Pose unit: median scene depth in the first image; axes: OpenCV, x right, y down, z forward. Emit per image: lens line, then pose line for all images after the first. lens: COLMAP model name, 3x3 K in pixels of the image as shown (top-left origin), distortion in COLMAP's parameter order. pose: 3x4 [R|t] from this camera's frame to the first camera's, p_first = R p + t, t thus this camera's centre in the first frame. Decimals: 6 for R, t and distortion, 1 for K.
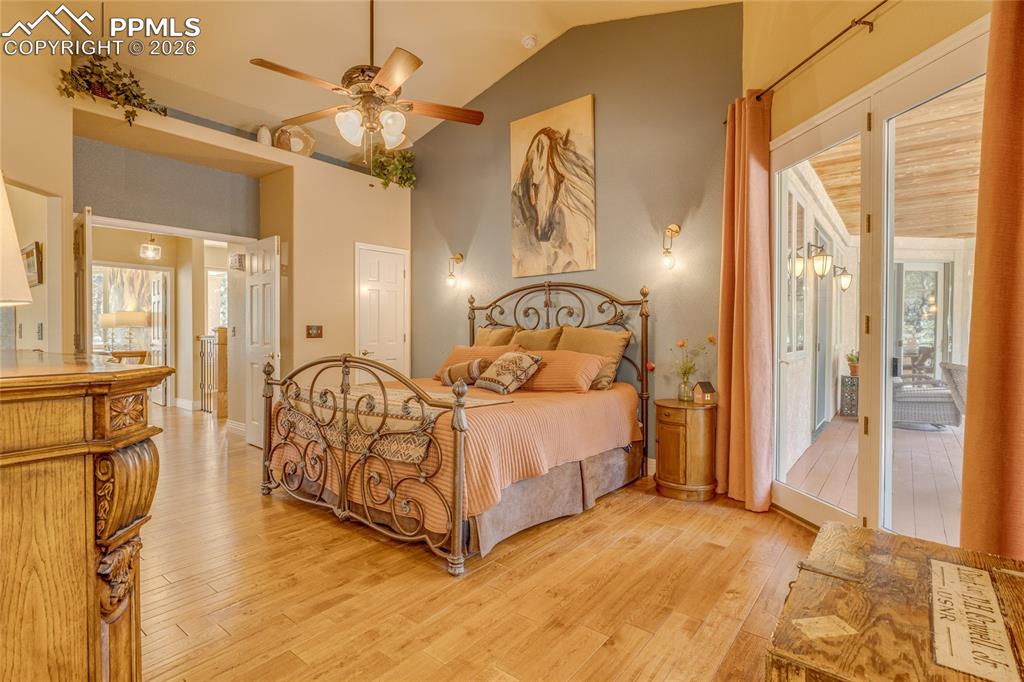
lens RADIAL K [[499.3, 0, 512.7], [0, 499.3, 337.3], [0, 0, 1]] dist [-0.003232, -0.000007]
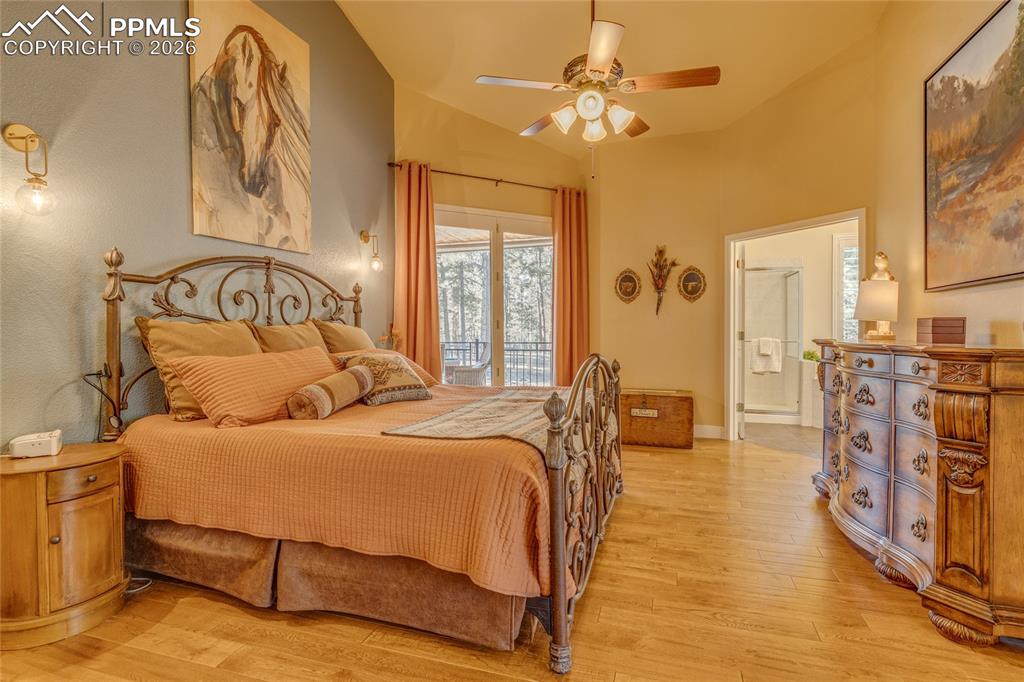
lens RADIAL K [[499.3, 0, 512.5], [0, 499.3, 336.8], [0, 0, 1]] dist [-0.003232, -0.000007]
pose [[-0.347131, -0.012237, 0.937737, -0.706272], [0.017300, 0.999661, 0.019450, -0.007029], [-0.937657, 0.022975, -0.346801, 0.921174]]
